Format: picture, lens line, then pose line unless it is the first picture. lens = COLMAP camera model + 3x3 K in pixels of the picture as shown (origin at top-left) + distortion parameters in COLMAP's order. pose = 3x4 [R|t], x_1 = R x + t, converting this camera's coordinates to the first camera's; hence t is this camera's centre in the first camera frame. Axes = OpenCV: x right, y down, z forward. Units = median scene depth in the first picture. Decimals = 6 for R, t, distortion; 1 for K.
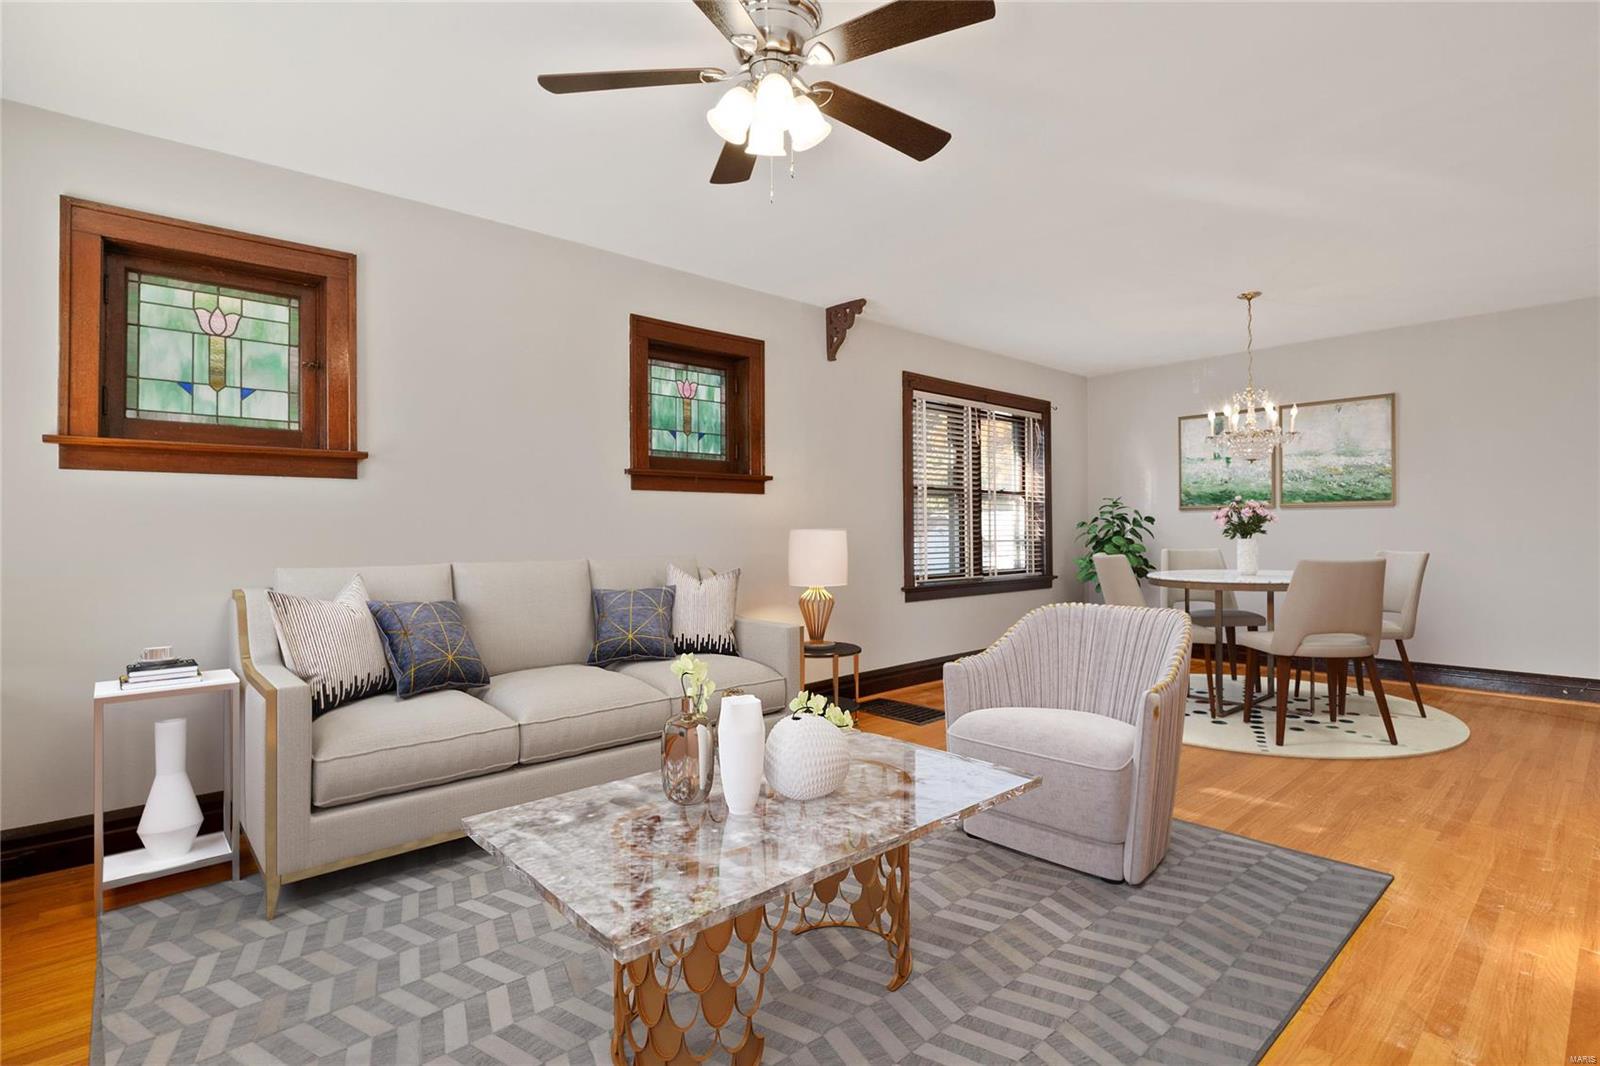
lens RADIAL K [[774.9, 0, 805.2], [0, 774.9, 527.4], [0, 0, 1]] dist [0.014345, -0.000139]
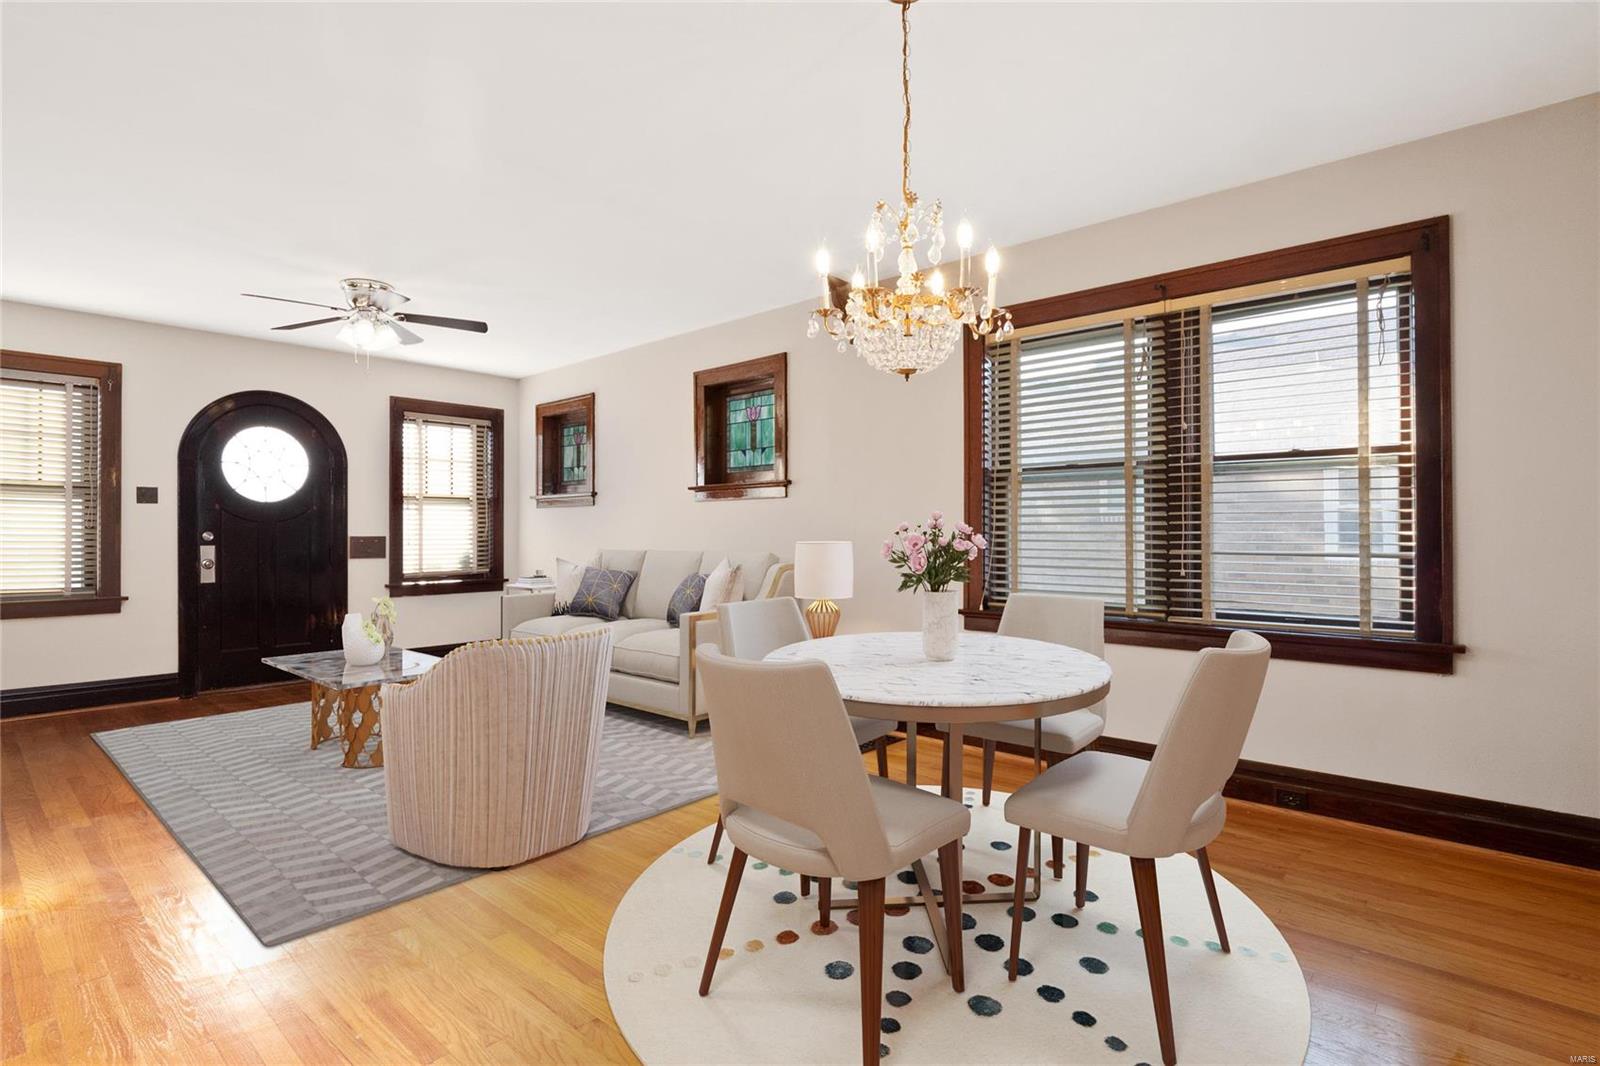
lens RADIAL K [[788.9, 0, 804.1], [0, 788.9, 521.5], [0, 0, 1]] dist [-0.004847, -0.001676]
pose [[0.099016, -0.007496, -0.995058, 1.091251], [0.004311, 0.999965, -0.007104, -0.002838], [0.995076, -0.003586, 0.099045, 0.984498]]
